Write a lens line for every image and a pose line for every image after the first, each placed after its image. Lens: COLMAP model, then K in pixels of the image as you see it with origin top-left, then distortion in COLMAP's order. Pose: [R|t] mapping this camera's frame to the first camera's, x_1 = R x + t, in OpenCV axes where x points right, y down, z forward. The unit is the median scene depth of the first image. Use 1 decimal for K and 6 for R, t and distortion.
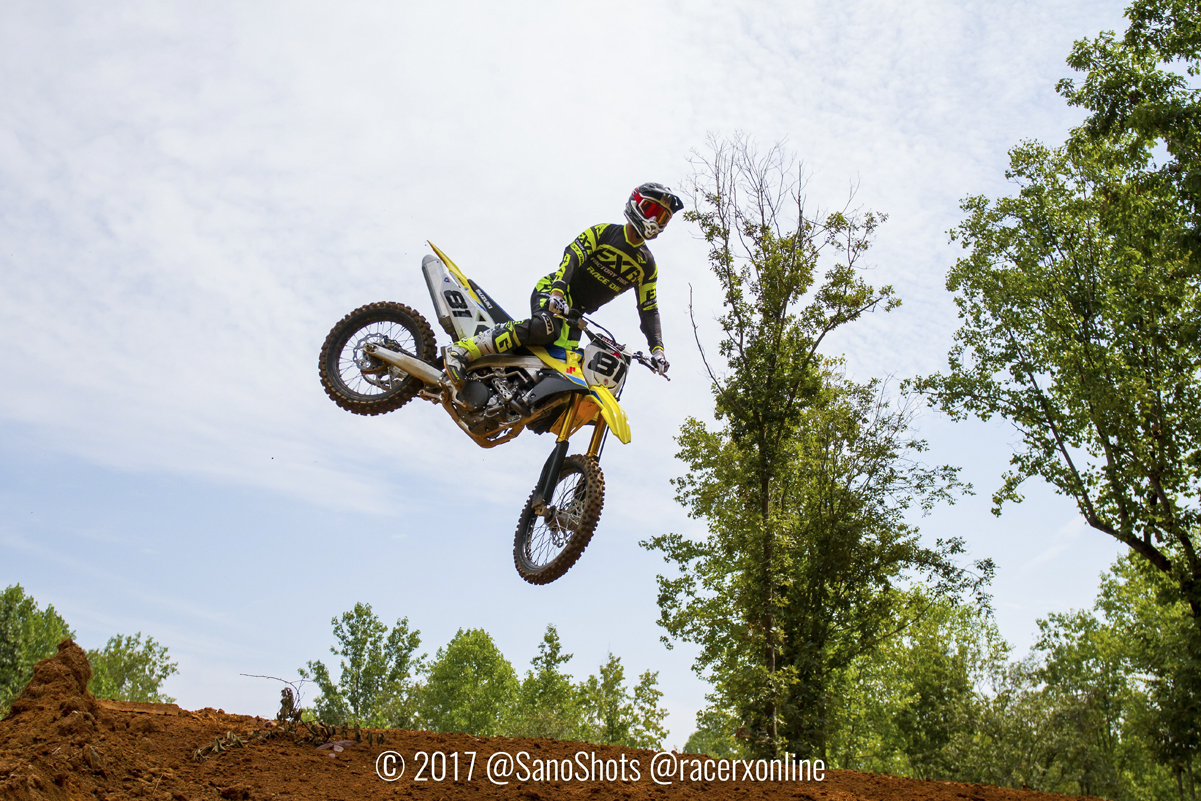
lens RADIAL K [[1440.3, 0, 599.9], [0, 1440.3, 397.2], [0, 0, 1]] dist [0.090174, 0.000000]
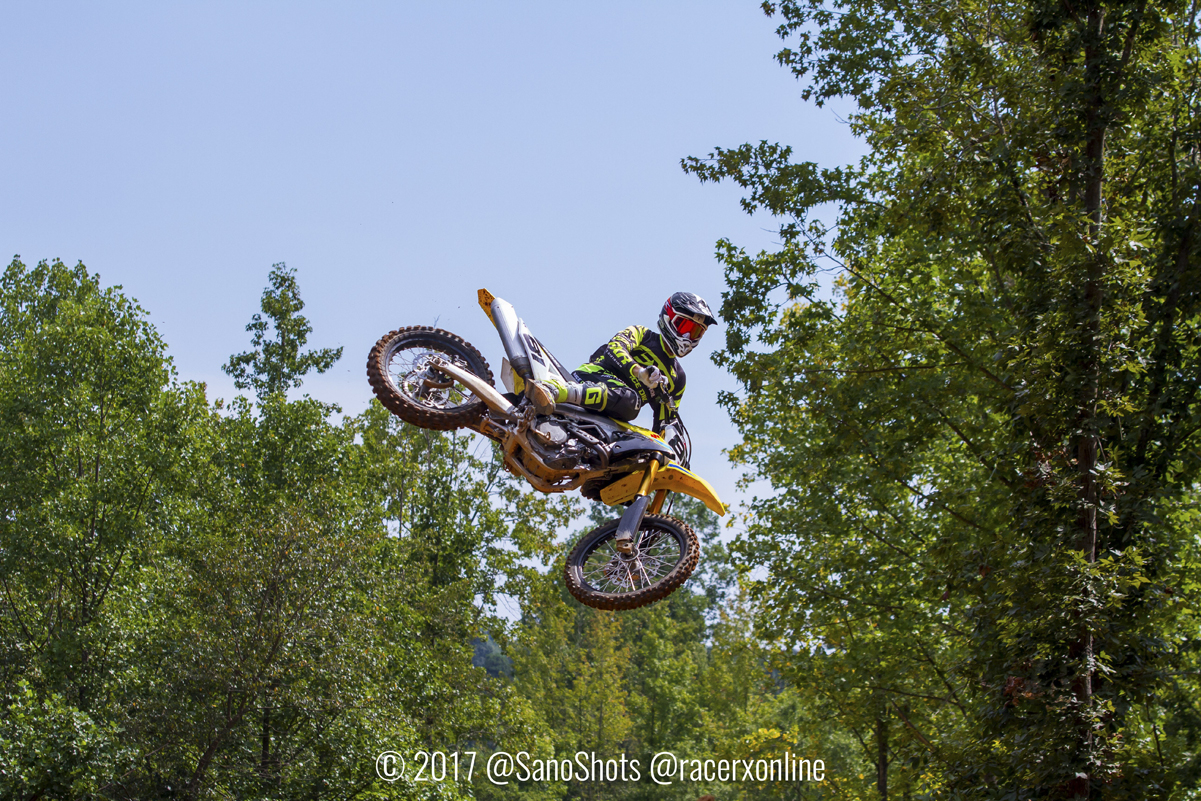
lens RADIAL K [[4370.2, 0, 600.1], [0, 4370.2, 401.5], [0, 0, 1]] dist [-0.715348, 0.000000]
pose [[0.997003, 0.034340, 0.069319, -0.074650], [-0.047448, 0.979180, 0.197369, -0.068614], [-0.061098, -0.200067, 0.977875, -0.176841]]
